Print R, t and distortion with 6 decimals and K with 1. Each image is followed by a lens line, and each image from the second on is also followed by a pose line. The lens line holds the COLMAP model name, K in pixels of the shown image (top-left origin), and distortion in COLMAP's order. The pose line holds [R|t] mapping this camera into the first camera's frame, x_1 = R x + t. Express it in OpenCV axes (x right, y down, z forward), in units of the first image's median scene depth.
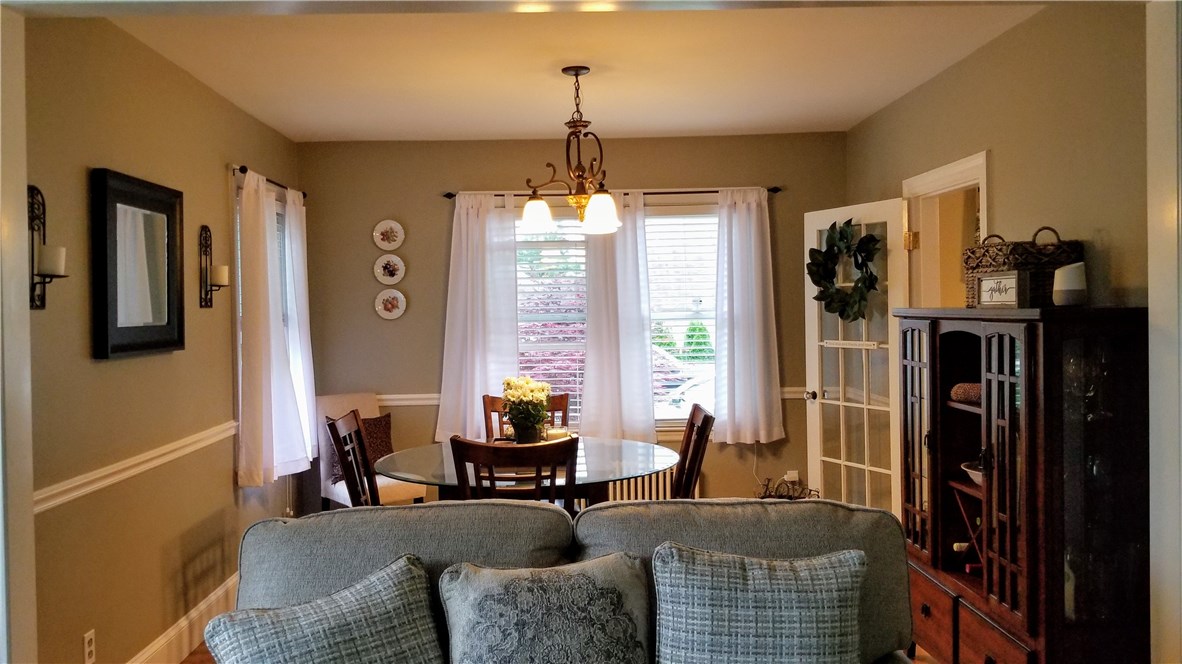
lens RADIAL K [[924.4, 0, 584.8], [0, 924.4, 321.8], [0, 0, 1]] dist [0.086800, -0.138806]
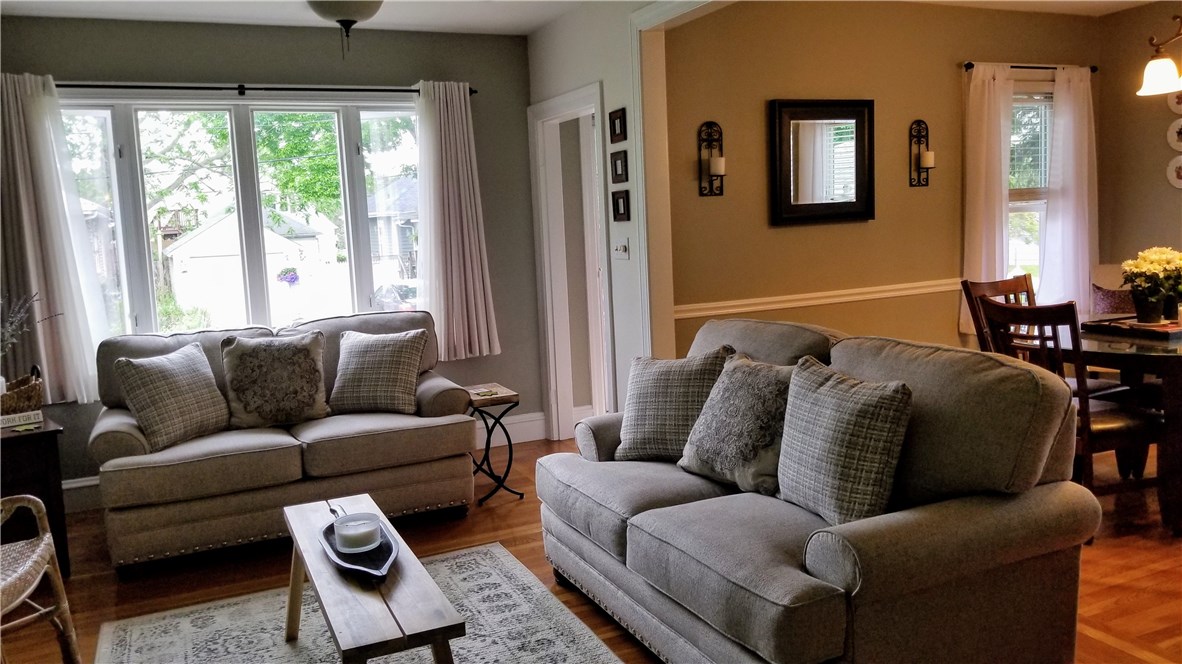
lens RADIAL K [[924.4, 0, 585.5], [0, 924.4, 303.9], [0, 0, 1]] dist [0.086800, -0.138806]
pose [[0.401520, 0.080693, -0.912288, 0.488702], [0.026006, 0.994705, 0.099429, 0.005385], [0.915481, -0.063648, 0.397296, 0.059620]]
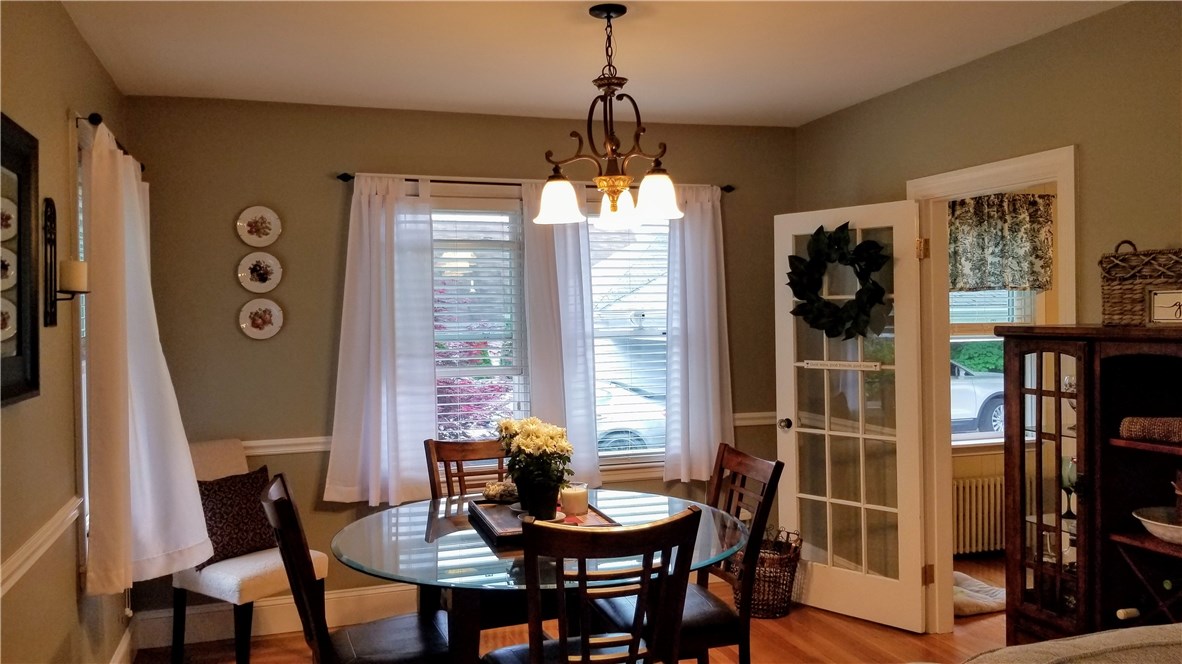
lens RADIAL K [[924.4, 0, 594.8], [0, 924.4, 327.0], [0, 0, 1]] dist [0.086800, -0.138806]
pose [[0.955163, -0.002509, 0.296070, -0.199840], [0.004627, 0.999968, -0.006453, -0.007472], [-0.296045, 0.007534, 0.955144, 0.230828]]
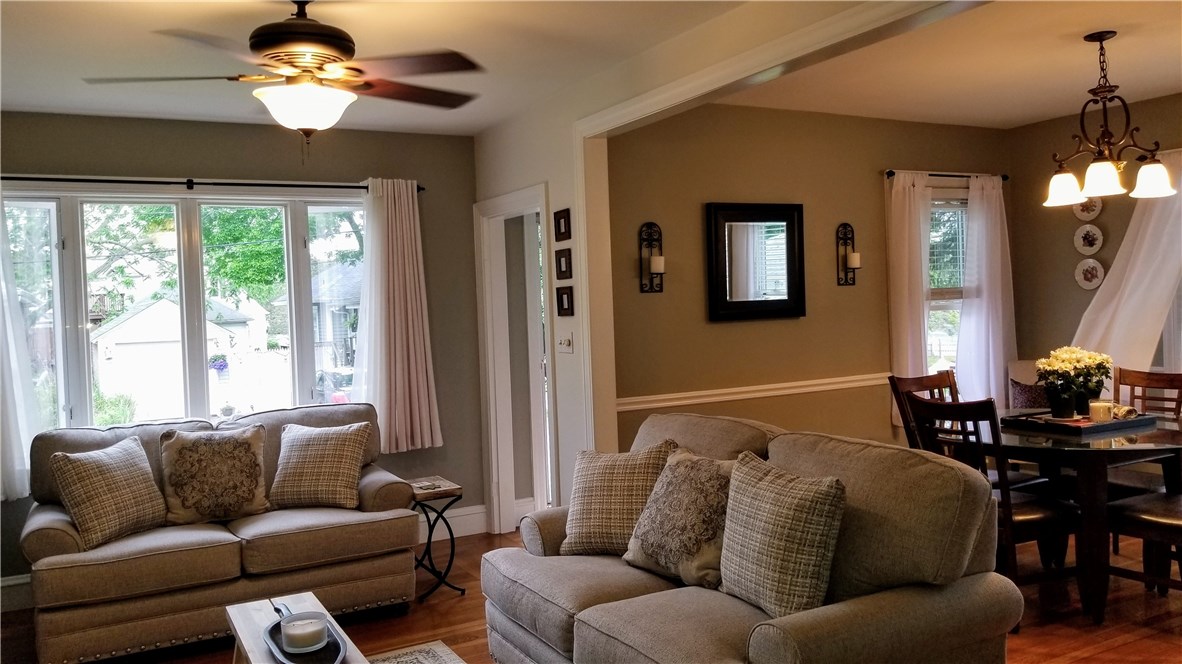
lens RADIAL K [[924.4, 0, 582.3], [0, 924.4, 310.4], [0, 0, 1]] dist [0.086800, -0.138806]
pose [[0.460066, 0.004434, -0.887874, 0.505526], [0.016308, 0.999777, 0.013443, -0.002506], [0.887735, -0.020665, 0.459891, 0.043336]]
